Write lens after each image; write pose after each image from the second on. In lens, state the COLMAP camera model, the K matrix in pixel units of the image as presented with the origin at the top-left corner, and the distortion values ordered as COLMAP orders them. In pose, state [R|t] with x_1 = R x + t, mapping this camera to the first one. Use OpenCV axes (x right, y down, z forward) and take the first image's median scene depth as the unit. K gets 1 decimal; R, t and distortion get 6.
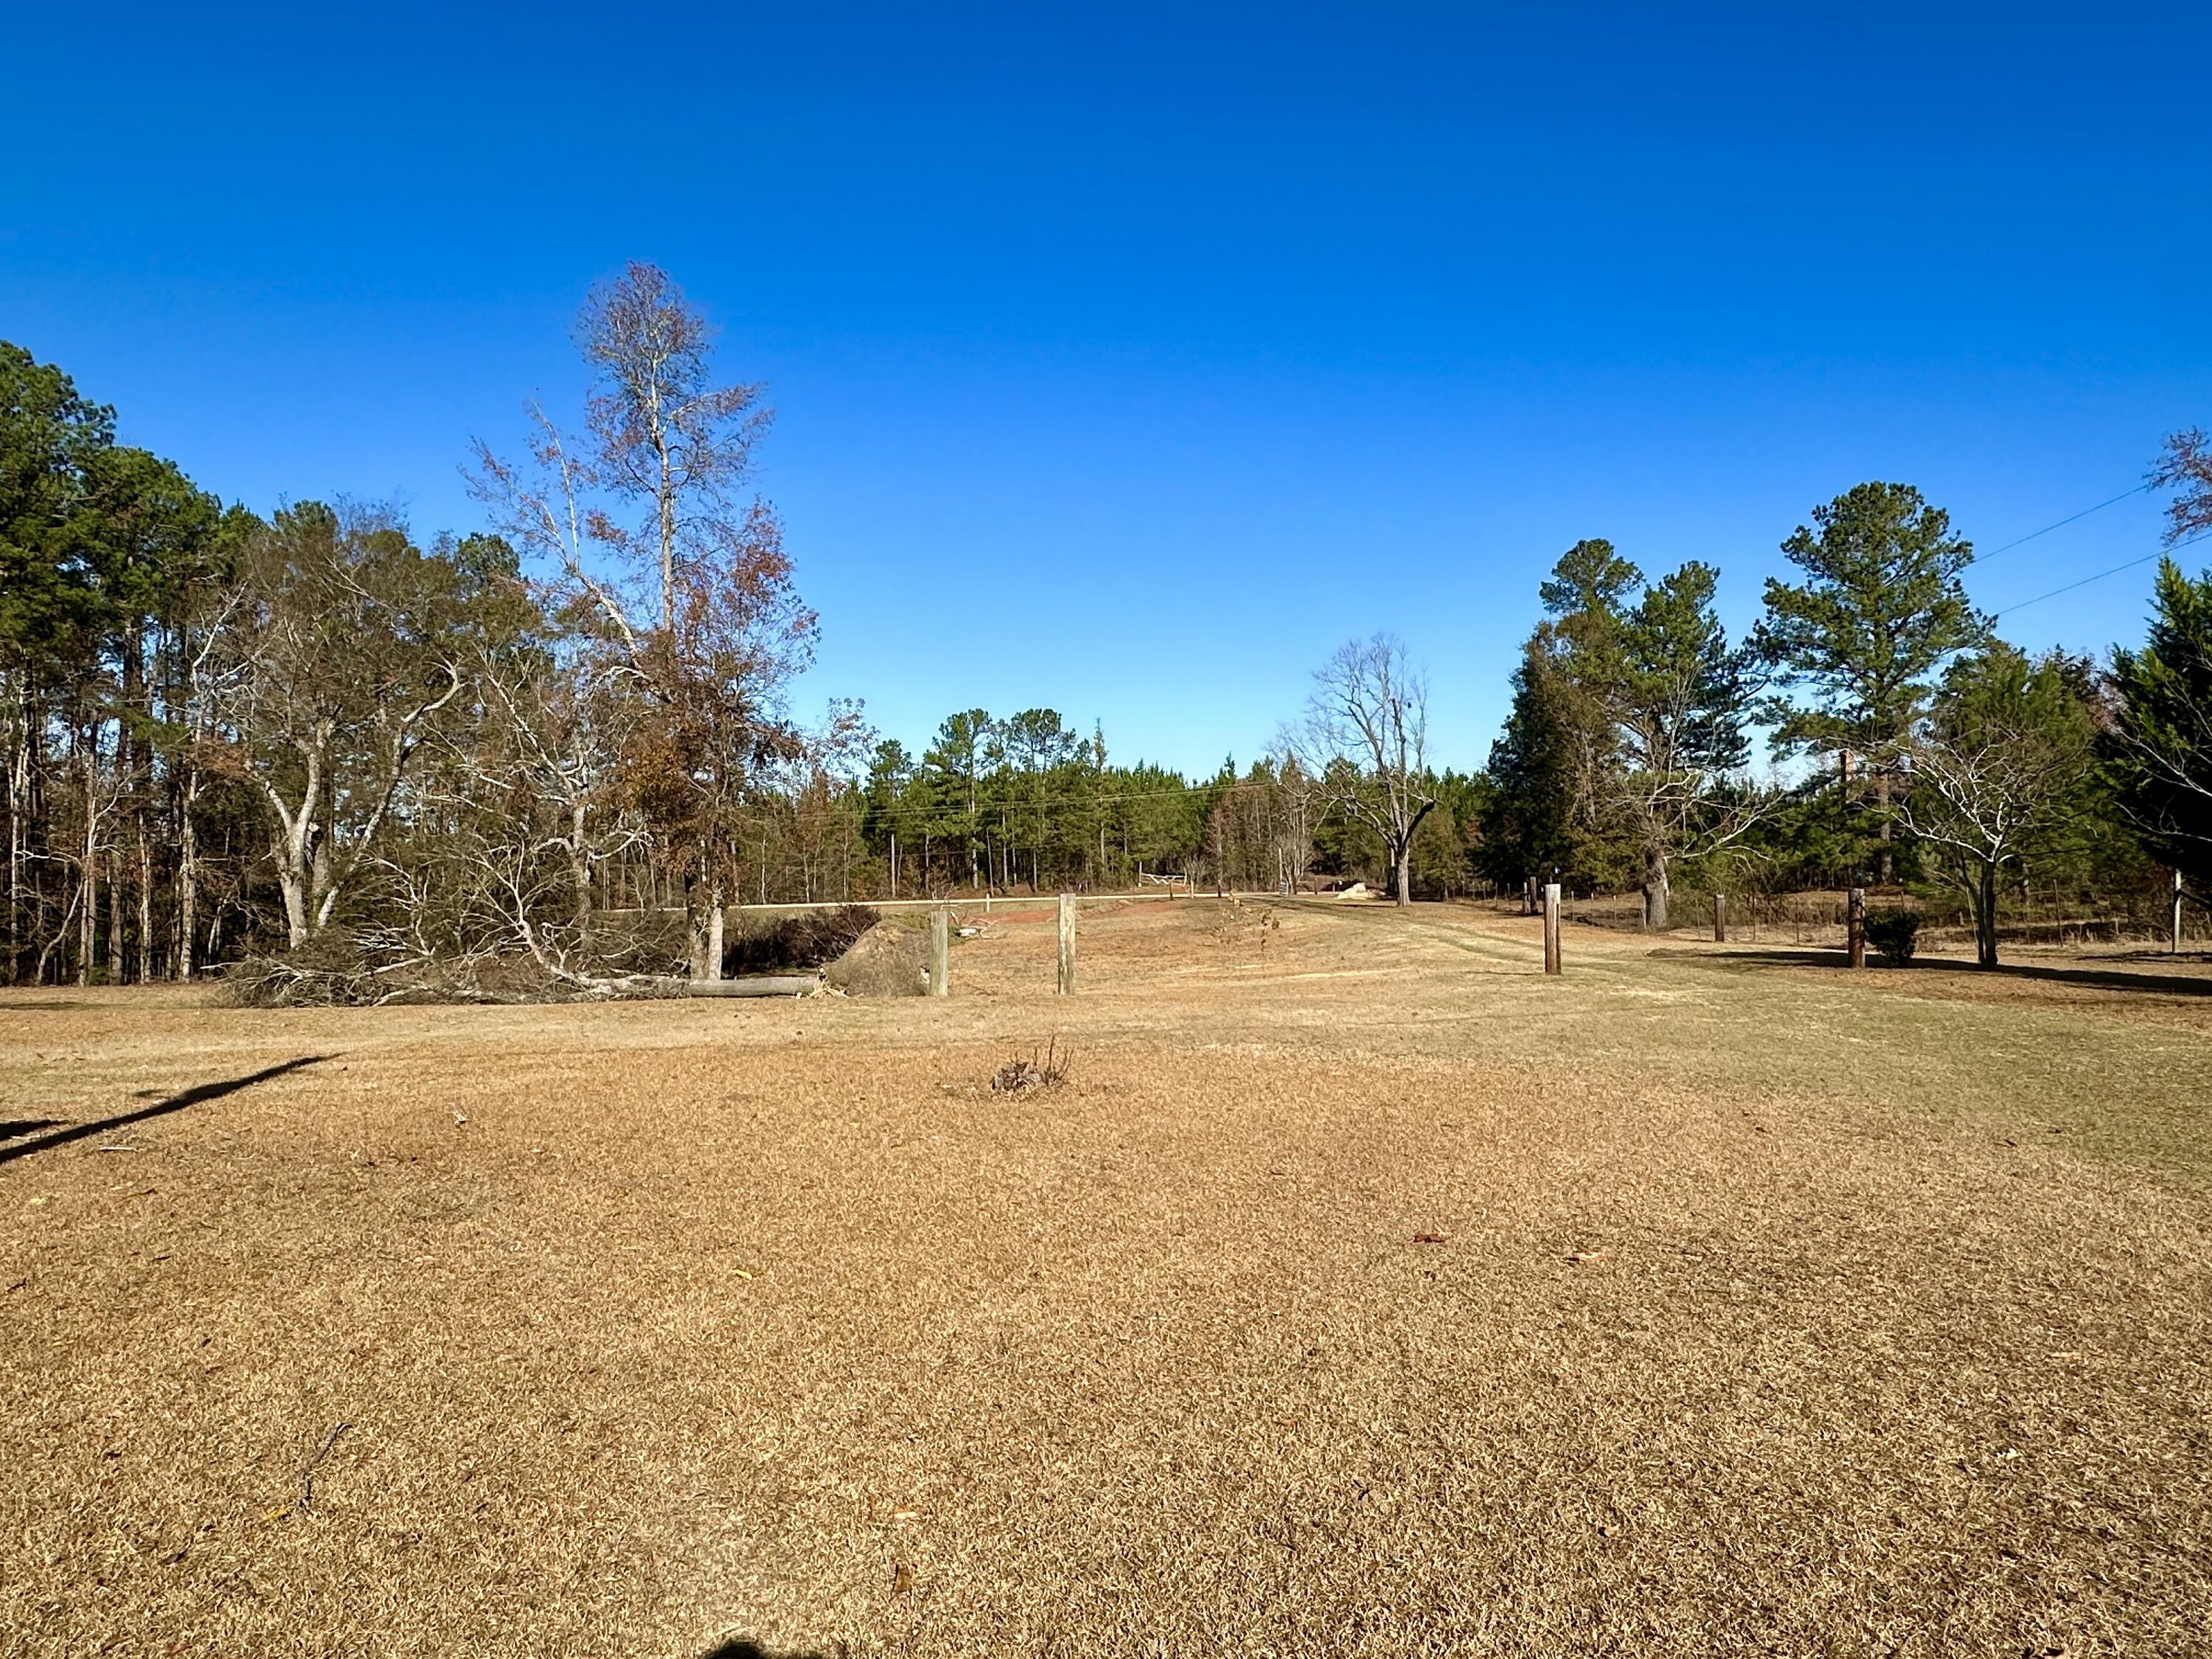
lens RADIAL K [[1406.7, 0, 1096.1], [0, 1406.7, 844.0], [0, 0, 1]] dist [0.008323, -0.006933]
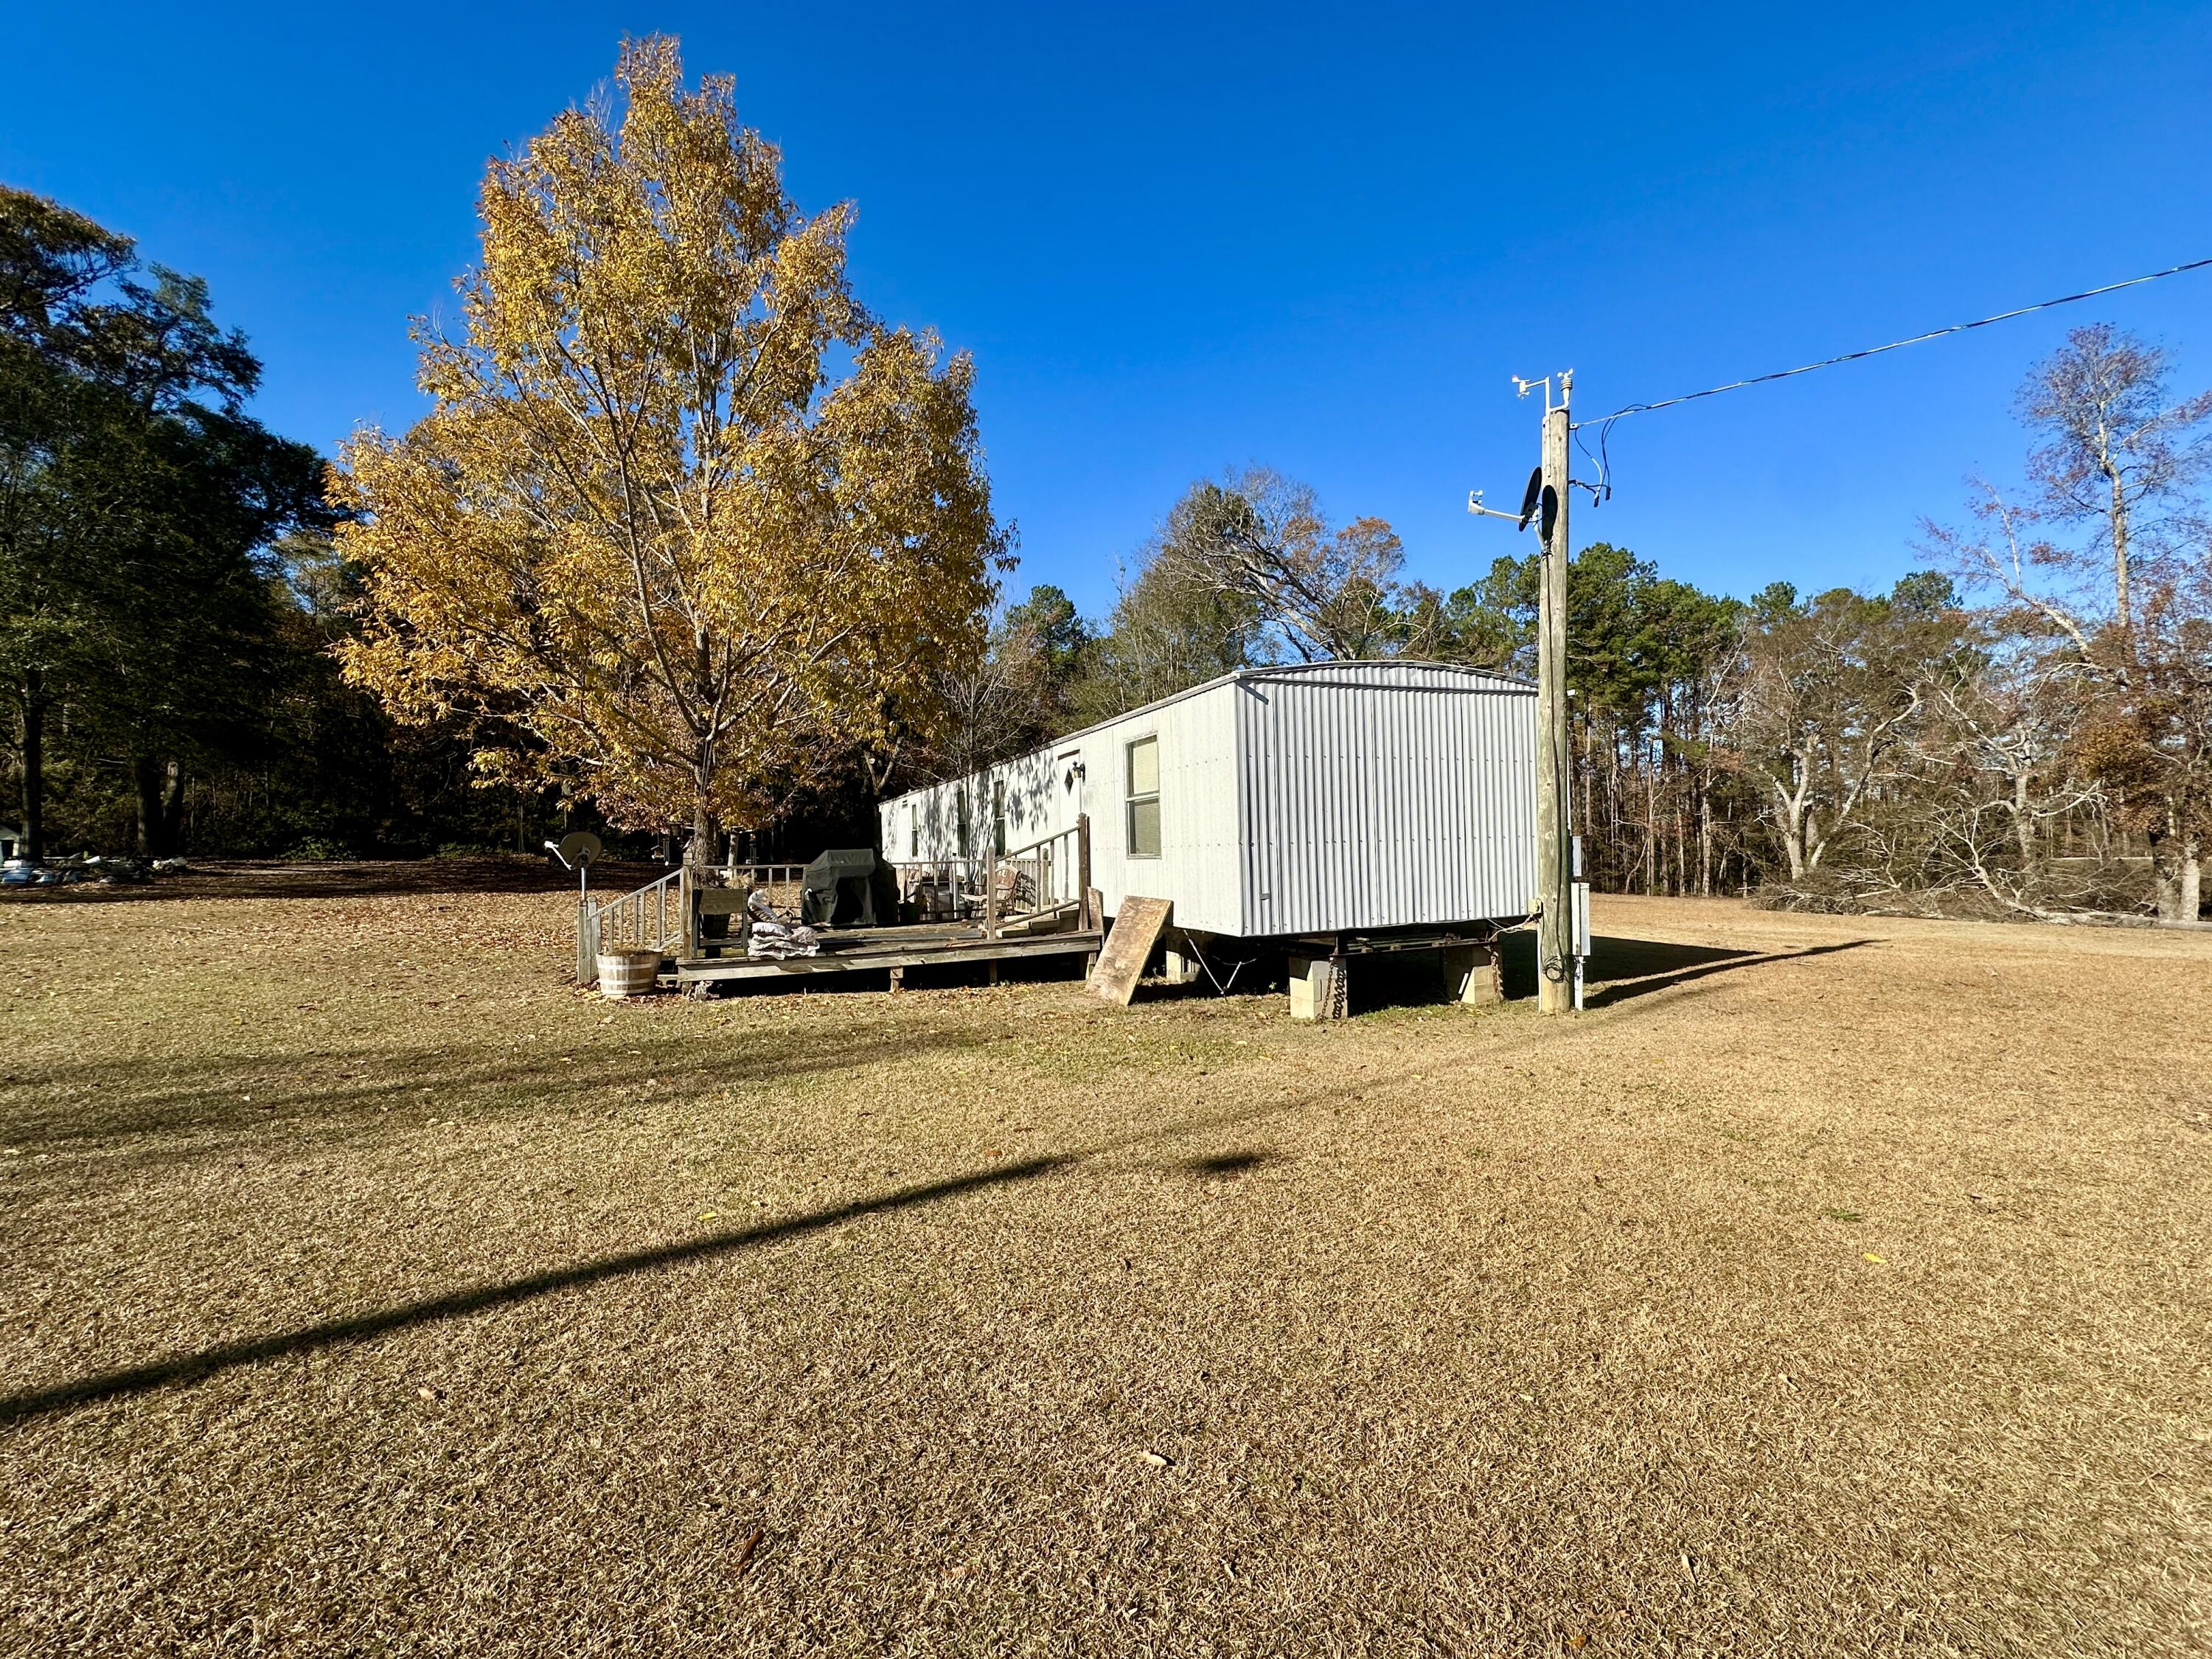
lens RADIAL K [[897.5, 0, 1099.9], [0, 897.5, 832.3], [0, 0, 1]] dist [-0.006567, 0.000645]
pose [[0.409871, -0.006865, -0.912117, 0.020859], [0.029443, 0.999550, 0.005708, -0.005136], [0.911668, -0.029195, 0.409889, -0.080737]]
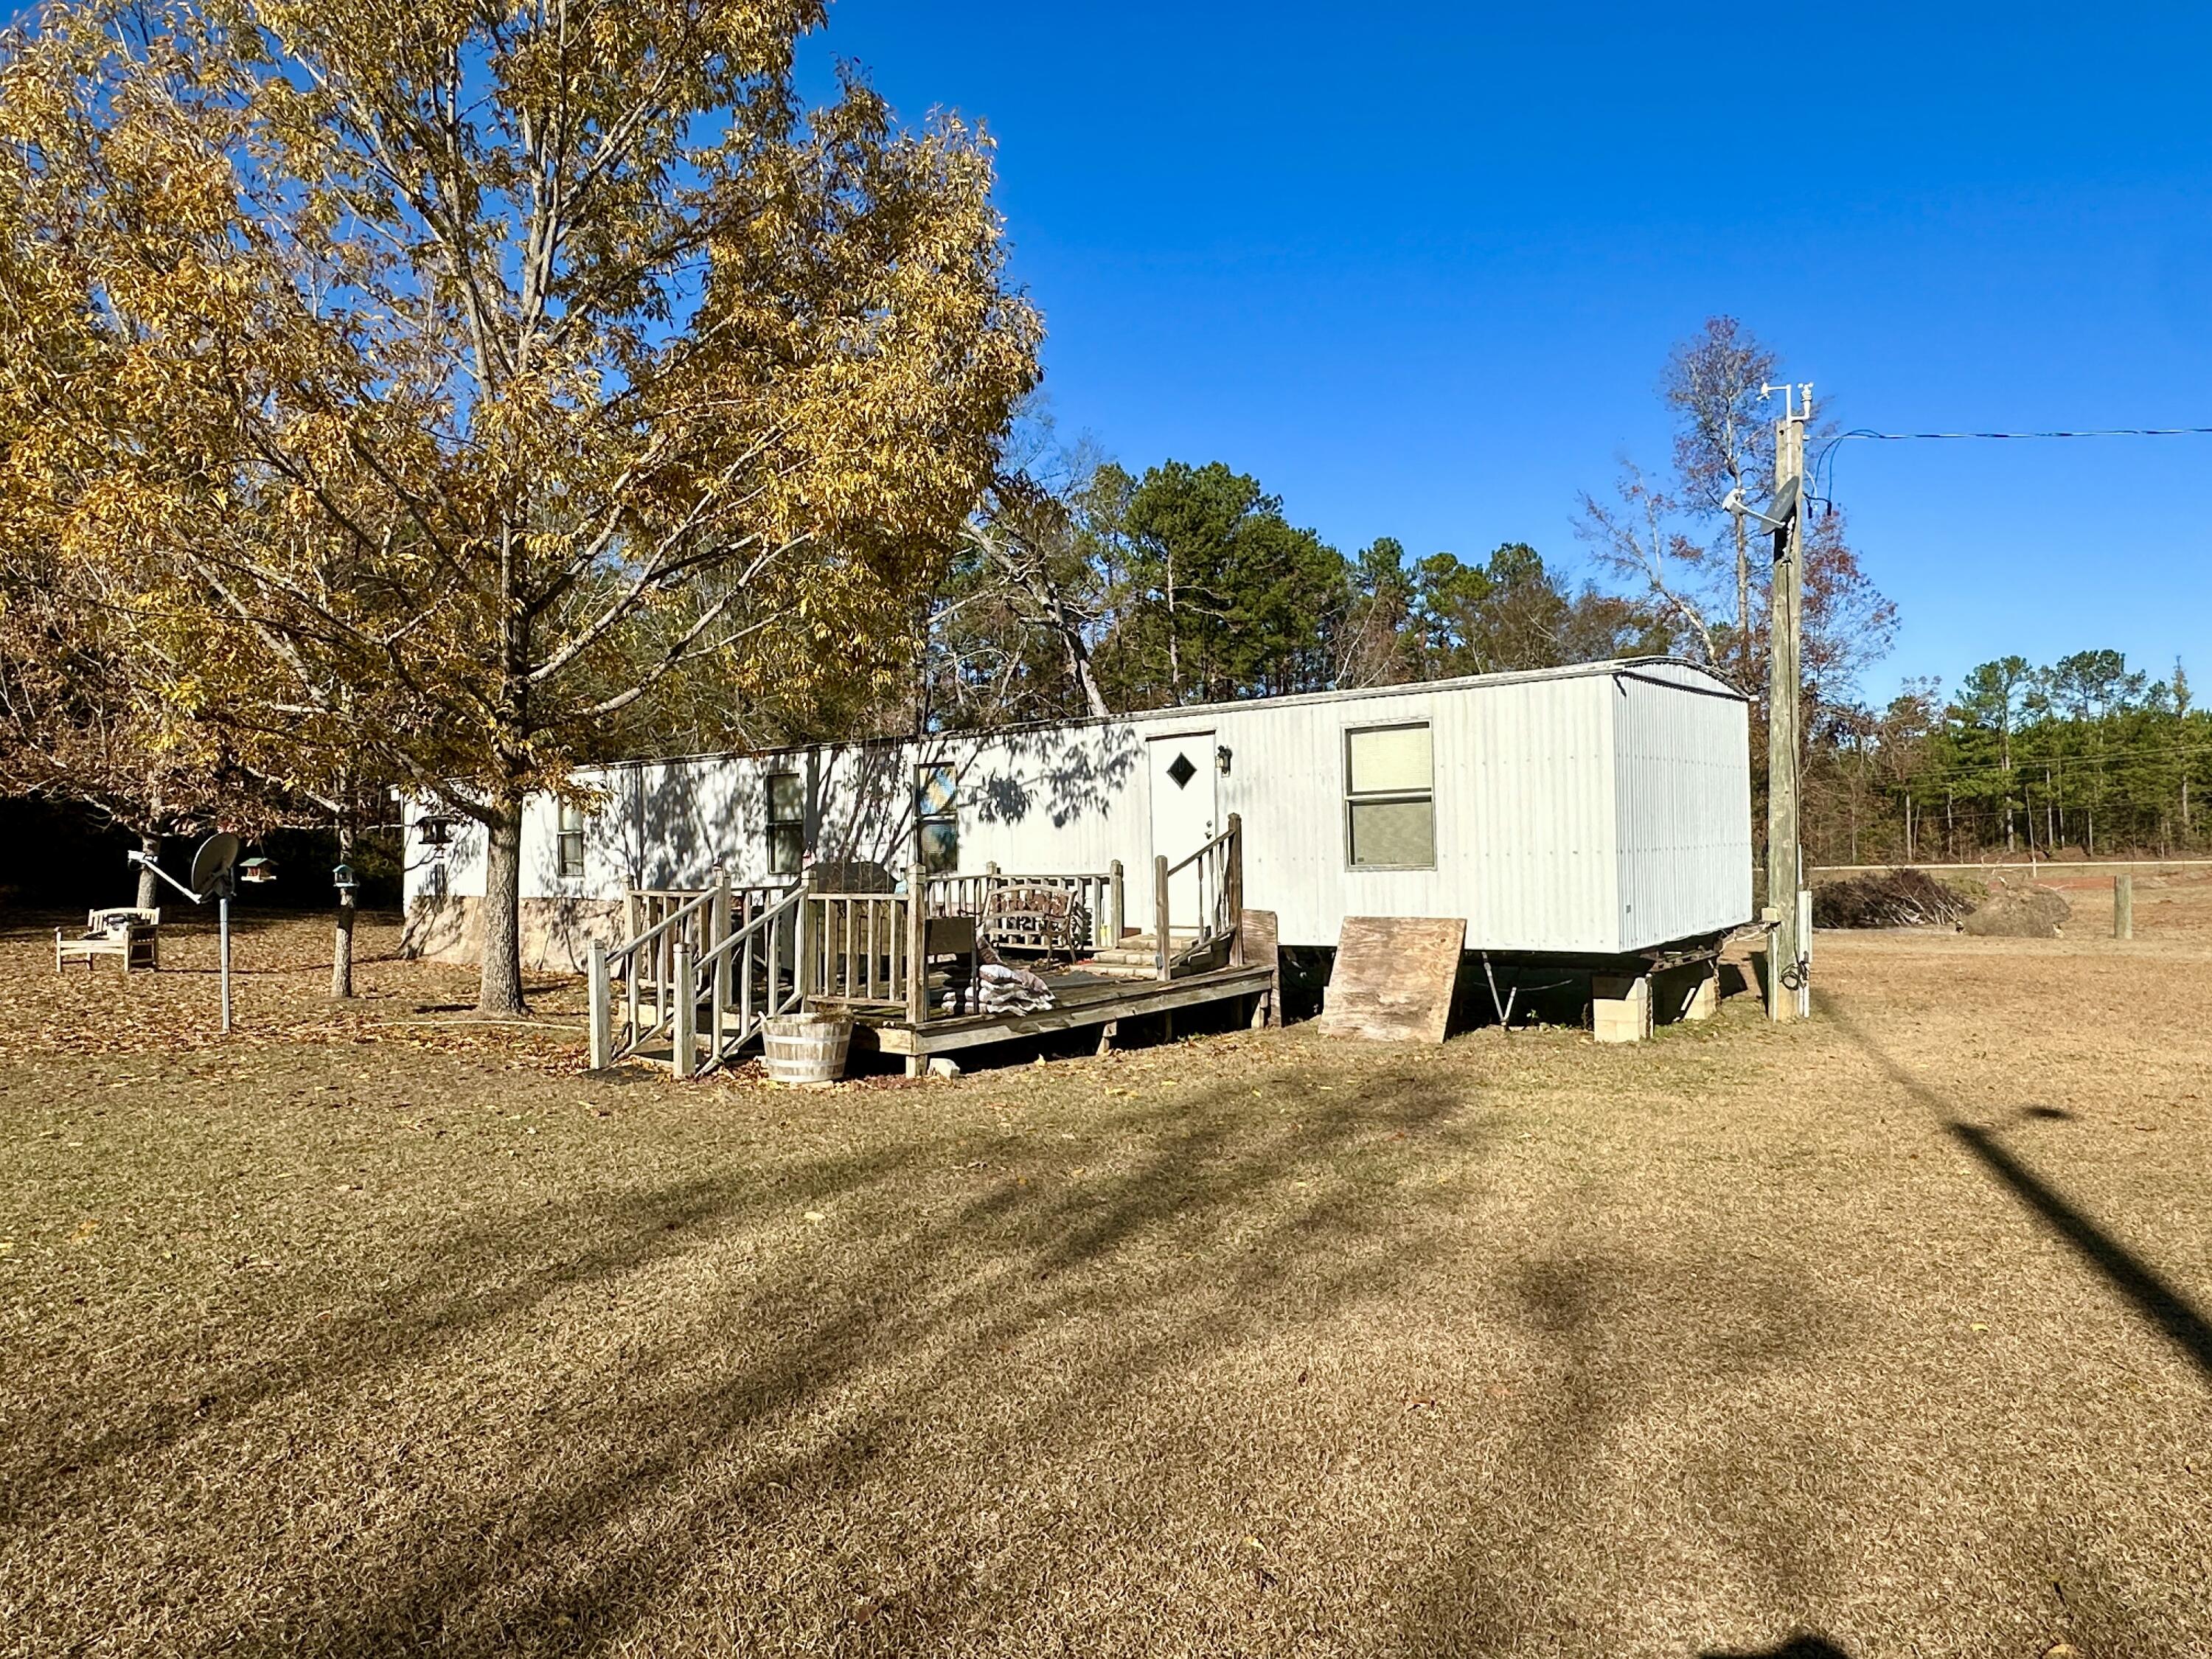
lens RADIAL K [[1406.7, 0, 1104.4], [0, 1406.7, 837.7], [0, 0, 1]] dist [0.008323, -0.006933]
pose [[0.804628, -0.004468, -0.593763, -0.033253], [0.017946, 0.999698, 0.016797, -0.008296], [0.593508, -0.024171, 0.804465, -0.199814]]
